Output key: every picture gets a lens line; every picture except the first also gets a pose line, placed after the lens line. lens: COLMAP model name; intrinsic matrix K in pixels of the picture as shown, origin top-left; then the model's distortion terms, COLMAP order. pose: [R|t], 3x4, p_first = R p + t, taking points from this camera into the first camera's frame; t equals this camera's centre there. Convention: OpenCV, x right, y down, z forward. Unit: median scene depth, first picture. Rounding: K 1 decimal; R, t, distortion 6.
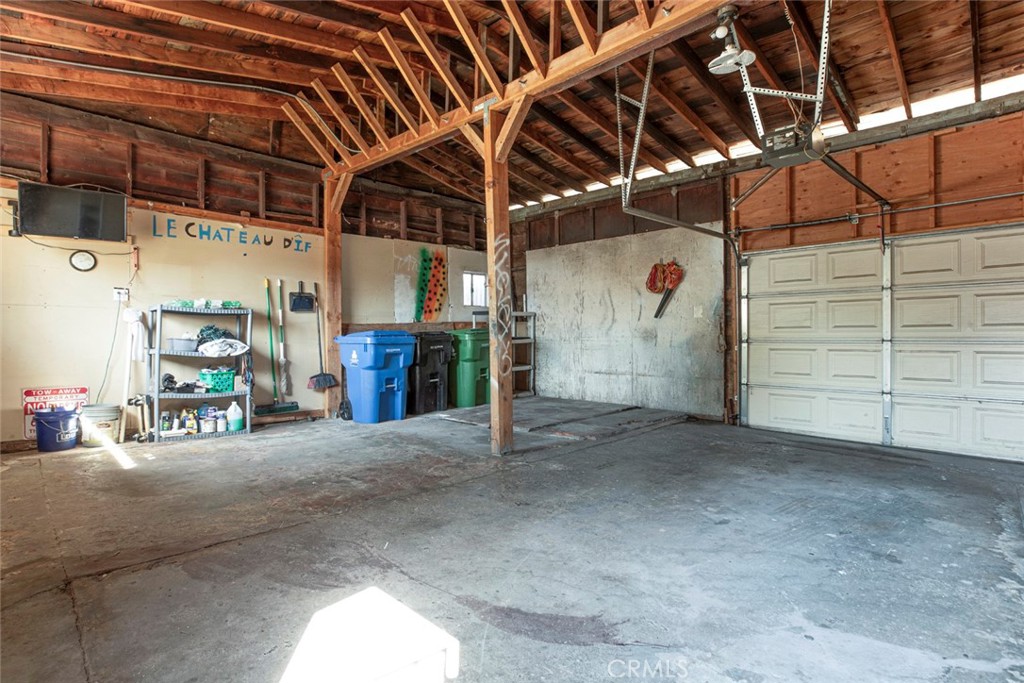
lens RADIAL K [[505.6, 0, 511.9], [0, 505.6, 344.1], [0, 0, 1]] dist [0.002782, 0.000338]
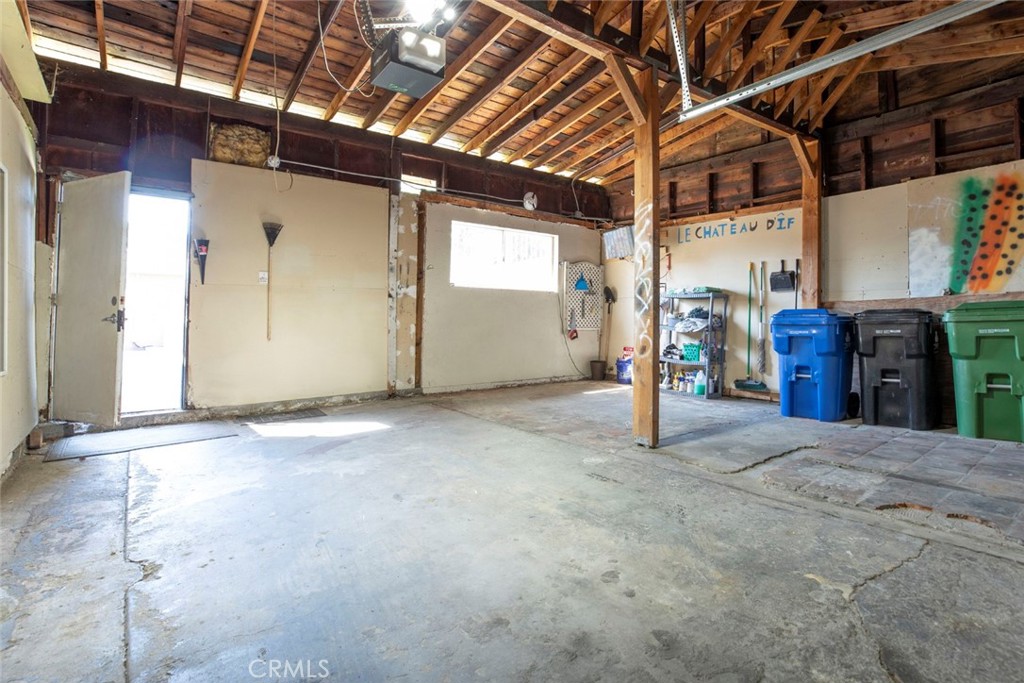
lens RADIAL K [[491.1, 0, 503.1], [0, 491.1, 318.3], [0, 0, 1]] dist [0.024008, 0.000180]
pose [[-0.061641, 0.001154, -0.998098, 0.569302], [-0.021173, 0.999773, 0.002464, -0.002630], [0.997874, 0.021284, -0.061603, 0.526041]]
